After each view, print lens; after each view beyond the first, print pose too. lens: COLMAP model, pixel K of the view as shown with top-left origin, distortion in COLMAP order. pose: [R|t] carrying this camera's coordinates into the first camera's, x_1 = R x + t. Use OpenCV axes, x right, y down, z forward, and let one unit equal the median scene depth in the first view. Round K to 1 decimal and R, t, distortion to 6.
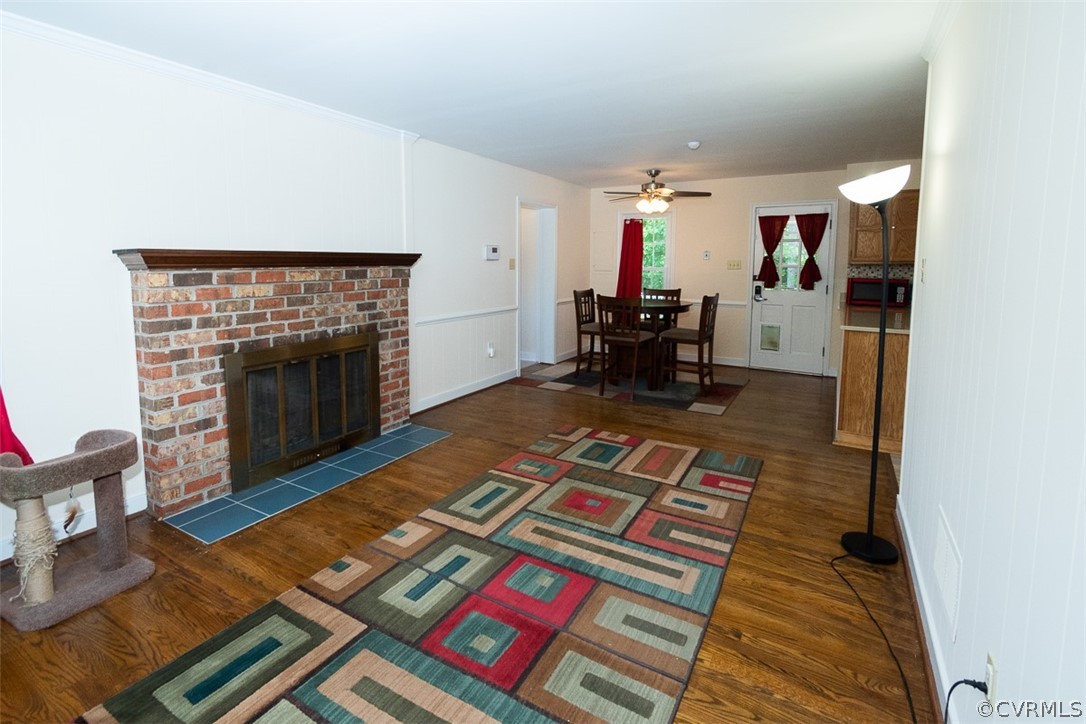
lens RADIAL K [[514.3, 0, 531.2], [0, 514.3, 312.2], [0, 0, 1]] dist [0.009358, -0.004220]
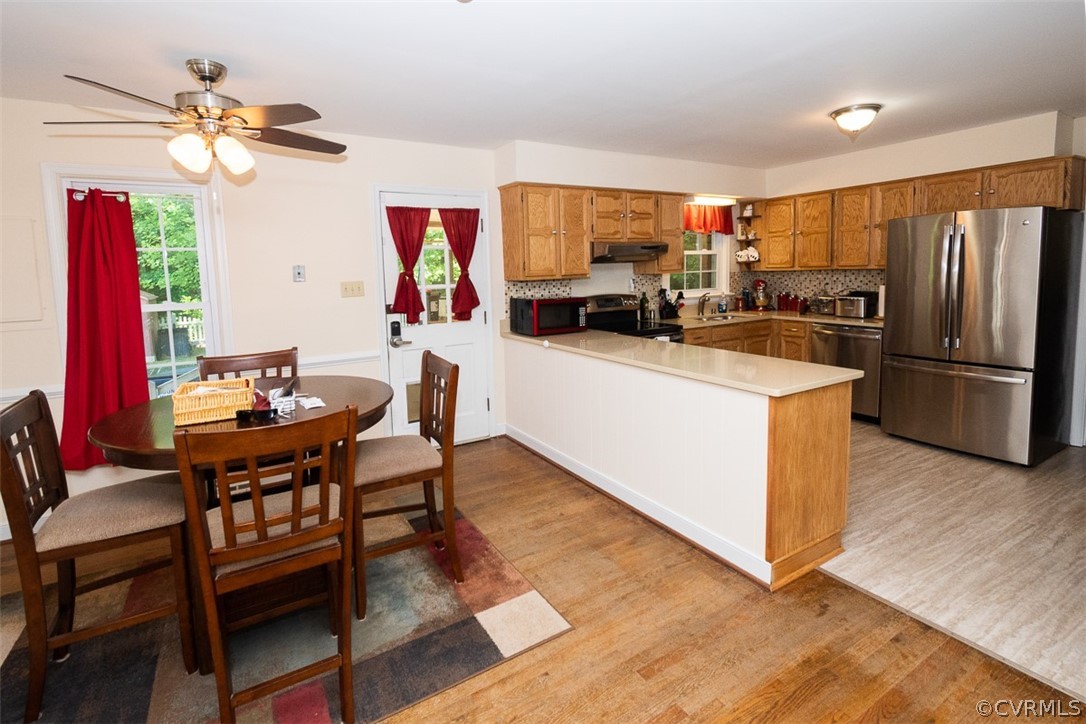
lens RADIAL K [[514.3, 0, 542.9], [0, 514.3, 305.2], [0, 0, 1]] dist [0.009358, -0.004220]
pose [[0.449101, -0.082126, 0.889699, -0.014924], [0.118328, 0.992463, 0.031882, -0.073605], [-0.885611, 0.090958, 0.455434, 0.606987]]
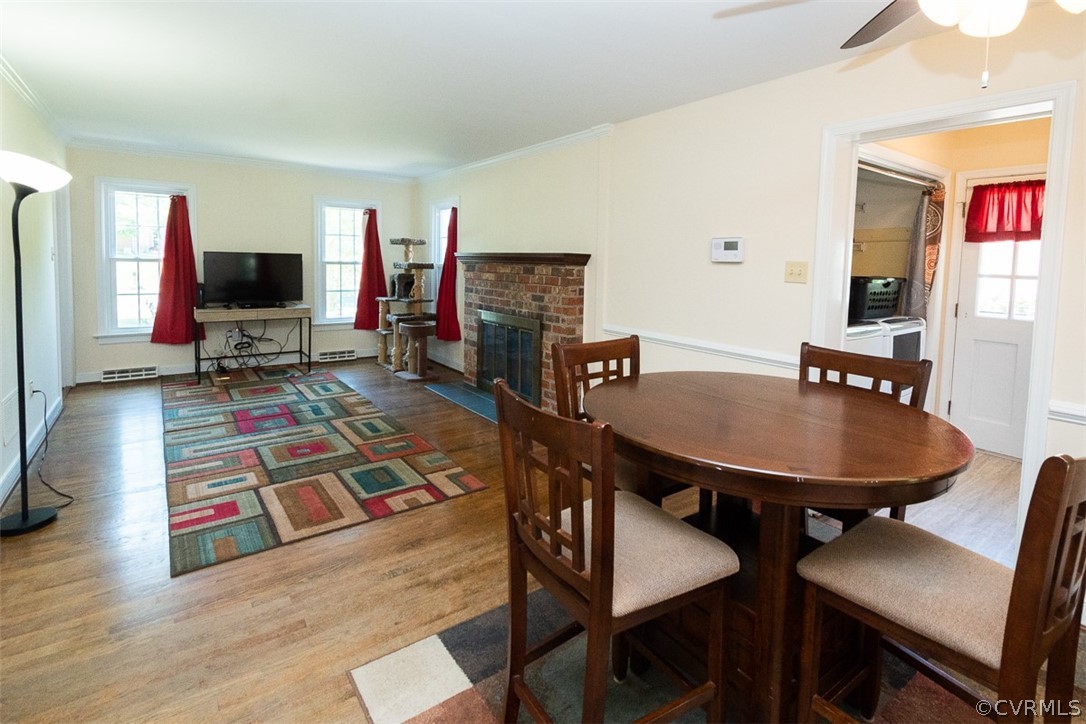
lens RADIAL K [[514.3, 0, 553.3], [0, 514.3, 290.8], [0, 0, 1]] dist [0.009358, -0.004220]
pose [[-0.380093, 0.038719, -0.924137, 0.489702], [-0.120130, 0.988595, 0.090828, -0.089832], [0.917114, 0.145539, -0.371107, 0.940974]]
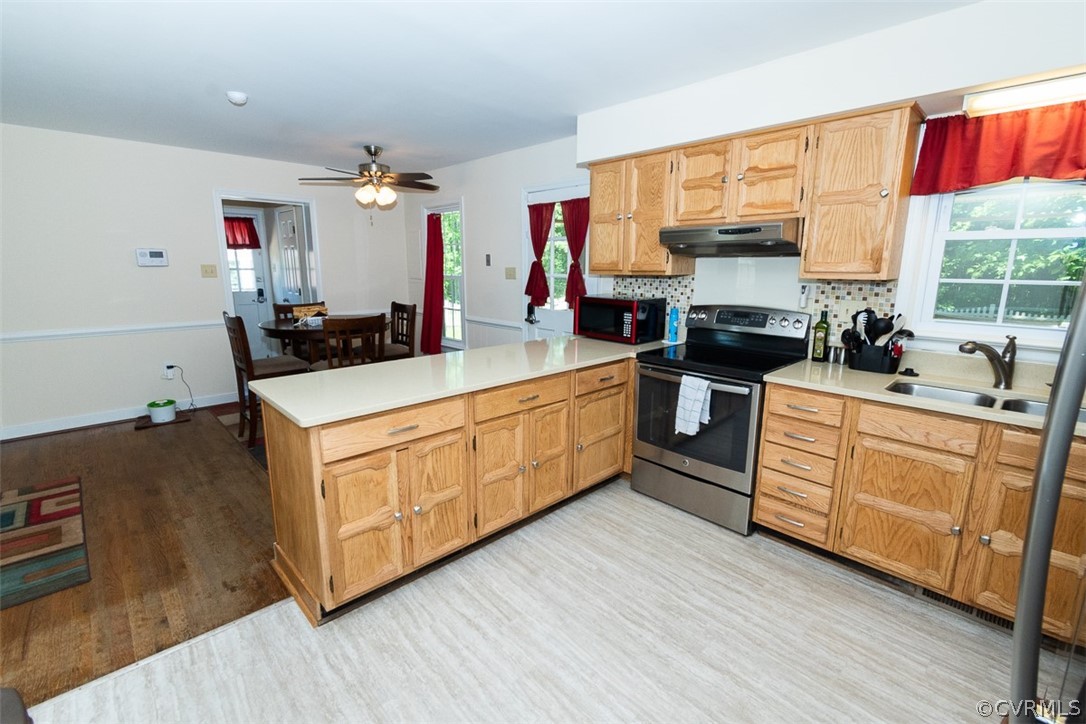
lens RADIAL K [[514.3, 0, 550.2], [0, 514.3, 356.8], [0, 0, 1]] dist [0.009358, -0.004220]
pose [[0.961097, 0.049104, -0.271813, 0.705066], [-0.027033, 0.996069, 0.084357, -0.039722], [0.274886, -0.073728, 0.958646, 0.324309]]
